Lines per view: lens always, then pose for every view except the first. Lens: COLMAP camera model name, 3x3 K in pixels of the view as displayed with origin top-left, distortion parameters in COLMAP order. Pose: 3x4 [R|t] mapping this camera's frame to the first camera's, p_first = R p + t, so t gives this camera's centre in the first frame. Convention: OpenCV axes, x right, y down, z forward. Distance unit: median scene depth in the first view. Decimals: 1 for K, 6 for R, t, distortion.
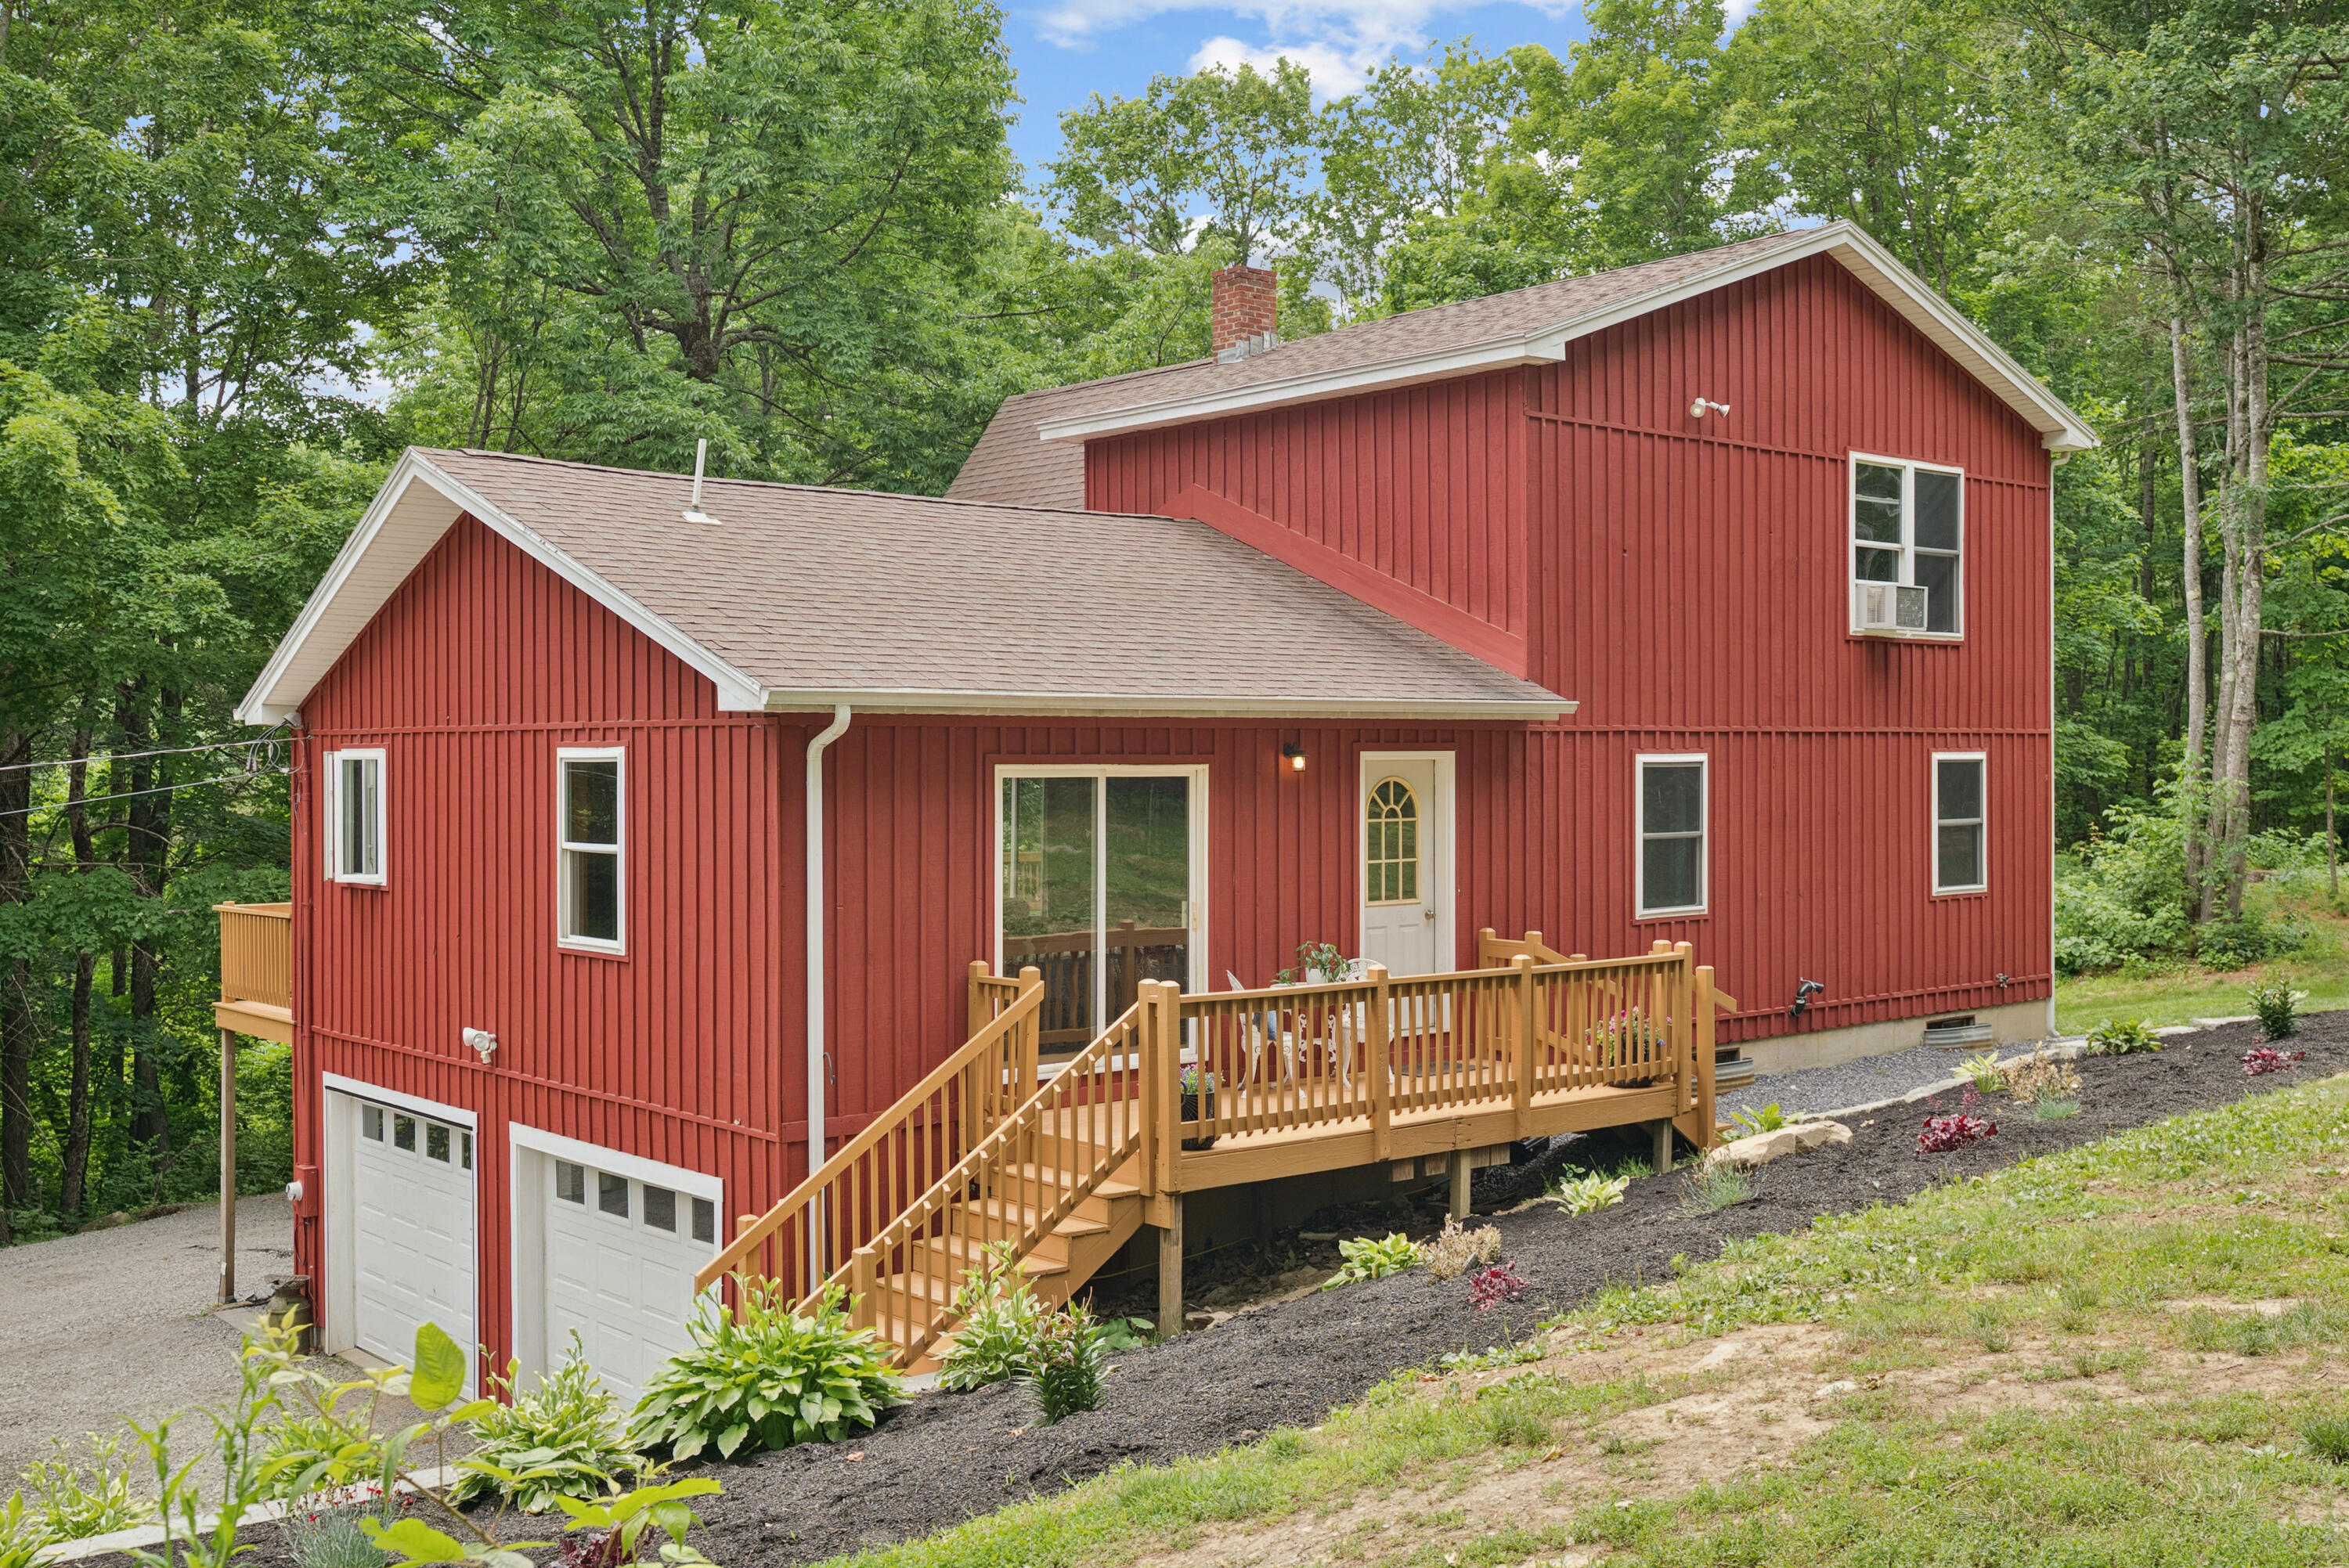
lens RADIAL K [[2351.1, 0, 1176.7], [0, 2351.1, 786.8], [0, 0, 1]] dist [-0.008270, 0.000000]
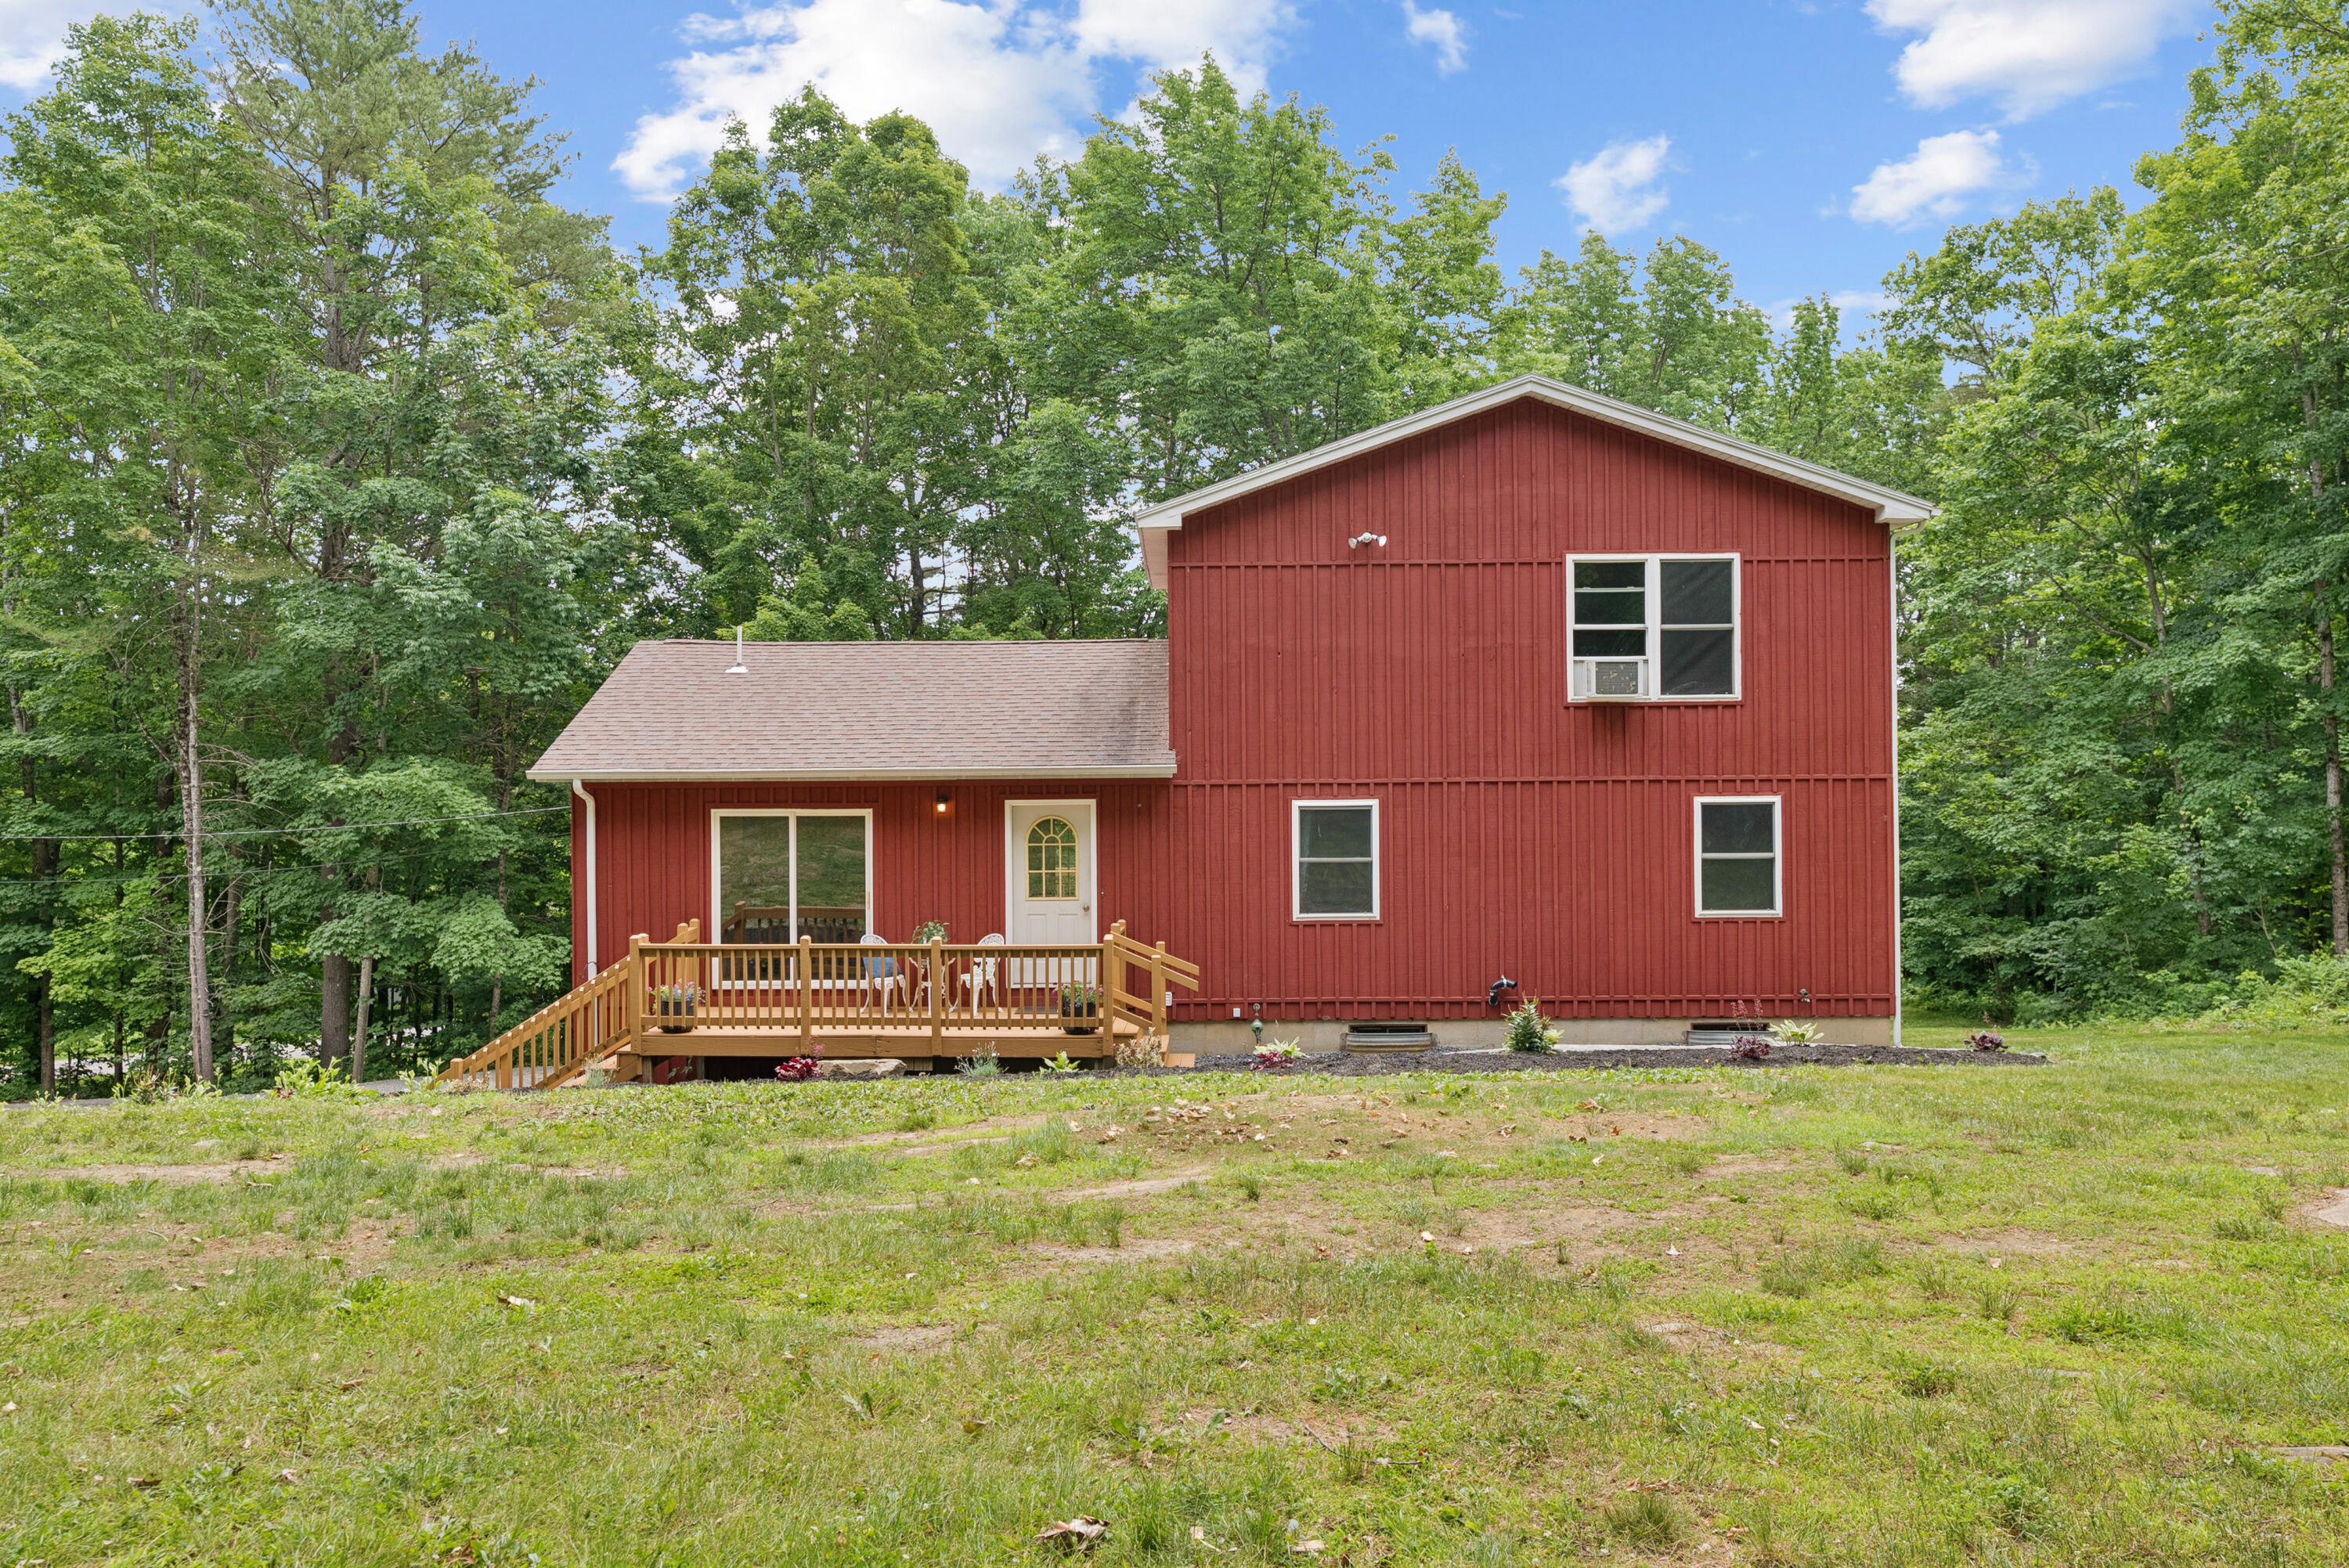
lens RADIAL K [[1612.5, 0, 1177.7], [0, 1612.5, 780.1], [0, 0, 1]] dist [-0.032168, 0.000503]
pose [[0.736305, 0.006546, -0.676618, 0.761578], [-0.003640, 0.999977, 0.005713, -0.029915], [0.676640, -0.001744, 0.736312, 0.254815]]
